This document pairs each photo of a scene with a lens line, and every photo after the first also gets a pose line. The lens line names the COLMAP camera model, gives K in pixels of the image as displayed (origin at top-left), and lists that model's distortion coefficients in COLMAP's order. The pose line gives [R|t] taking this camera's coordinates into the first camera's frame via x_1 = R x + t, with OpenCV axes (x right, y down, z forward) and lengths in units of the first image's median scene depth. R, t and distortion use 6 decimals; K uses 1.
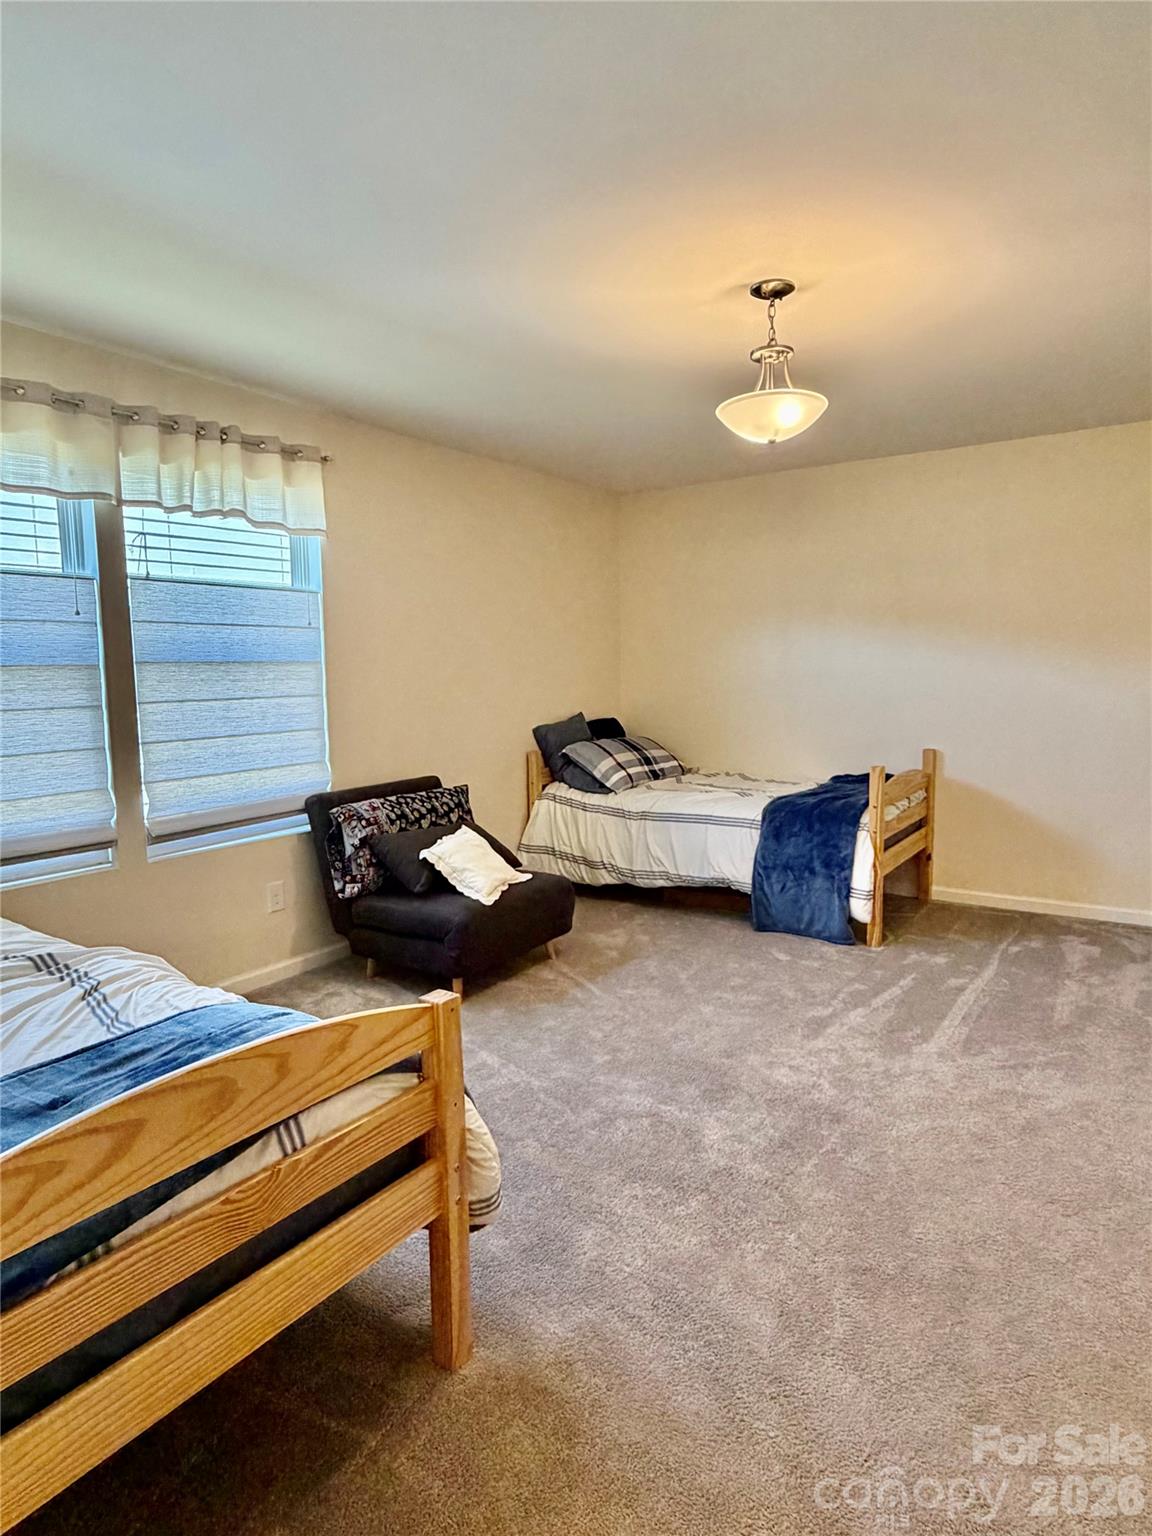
lens RADIAL K [[855.6, 0, 498.4], [0, 855.6, 766.2], [0, 0, 1]] dist [-0.014509, 0.001161]
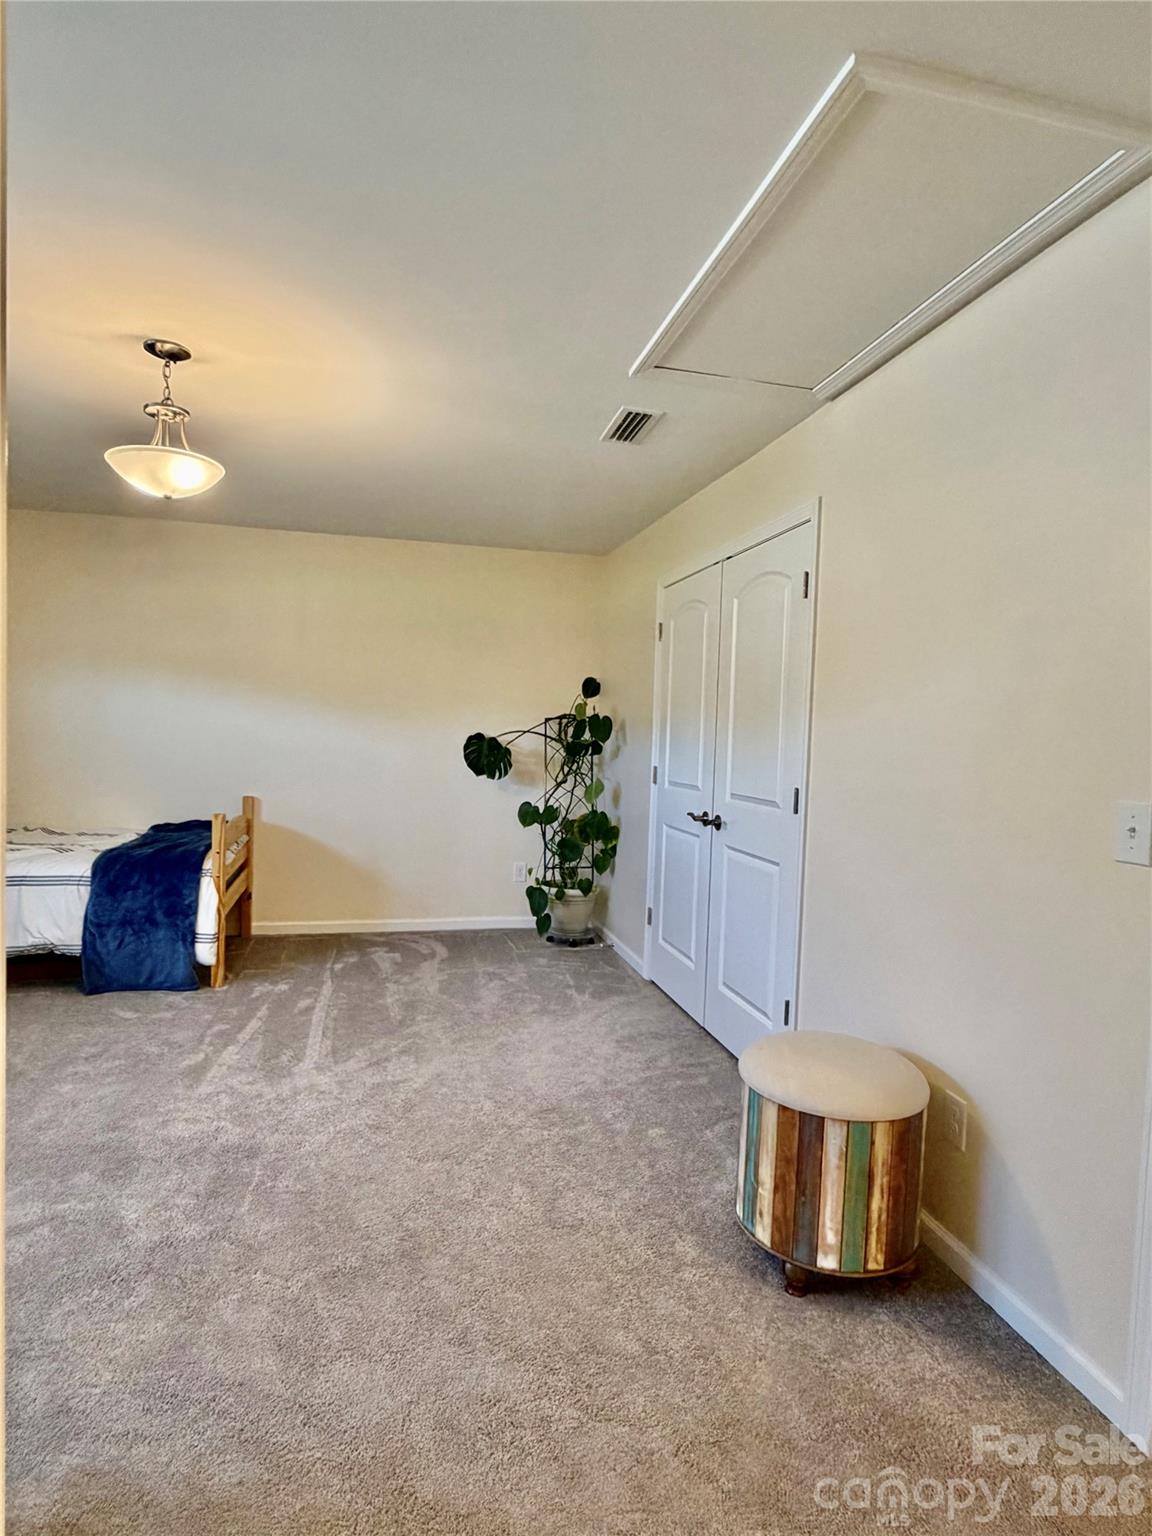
lens RADIAL K [[855.6, 0, 498.4], [0, 855.6, 766.2], [0, 0, 1]] dist [-0.014509, 0.001161]
pose [[0.683492, 0.001376, 0.729957, -0.098095], [0.040060, 0.998420, -0.039393, -0.003644], [-0.728858, 0.056167, 0.682357, 0.025764]]
